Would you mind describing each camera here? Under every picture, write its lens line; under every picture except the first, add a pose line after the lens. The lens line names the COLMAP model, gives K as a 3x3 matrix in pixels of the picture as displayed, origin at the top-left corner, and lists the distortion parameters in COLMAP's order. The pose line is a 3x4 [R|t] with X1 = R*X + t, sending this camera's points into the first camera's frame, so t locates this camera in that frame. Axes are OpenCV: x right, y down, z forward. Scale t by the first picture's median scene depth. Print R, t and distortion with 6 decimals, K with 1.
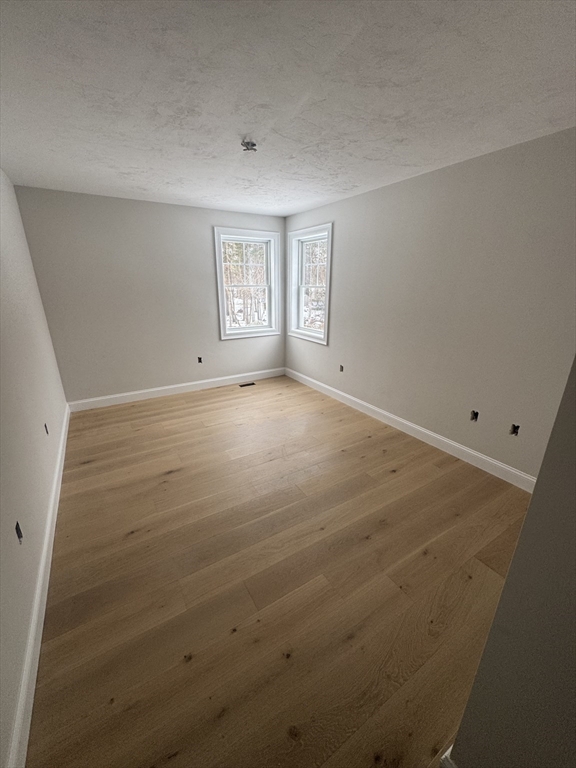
lens RADIAL K [[305.6, 0, 288.0], [0, 305.6, 384.0], [0, 0, 1]] dist [0.000675, 0.000193]
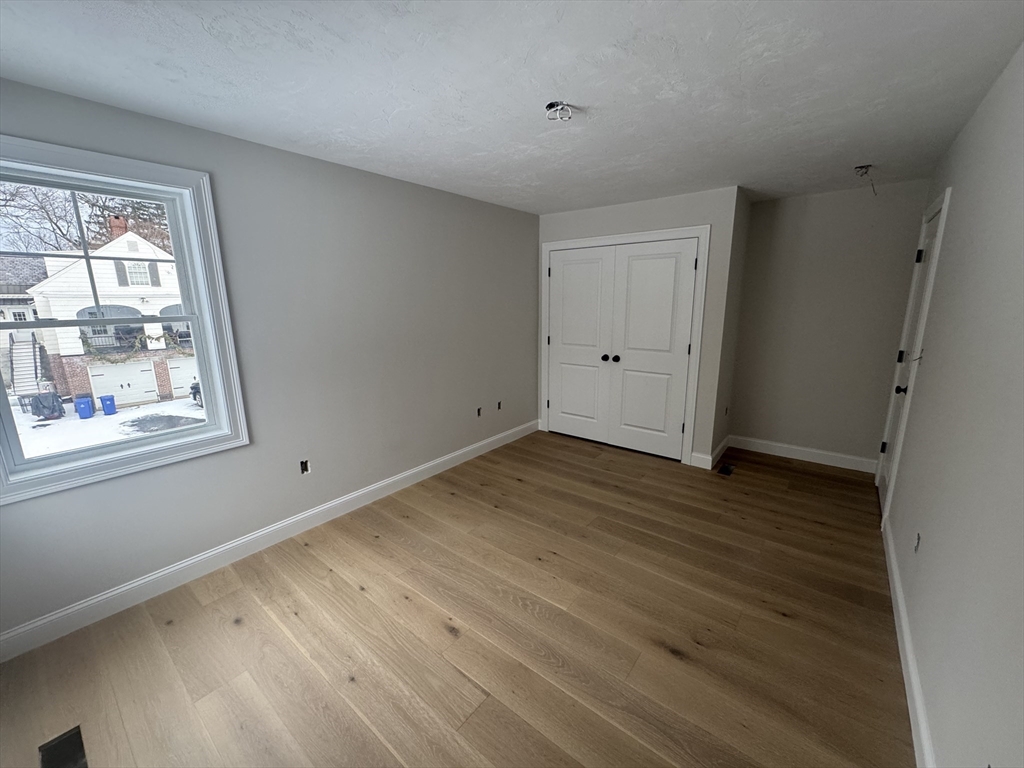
lens RADIAL K [[407.5, 0, 502.2], [0, 407.5, 382.8], [0, 0, 1]] dist [0.000675, 0.000193]
pose [[-0.311508, -0.195421, 0.929932, -0.829365], [0.317086, 0.901156, 0.295591, -0.423980], [-0.895779, 0.386947, -0.218752, 1.199866]]
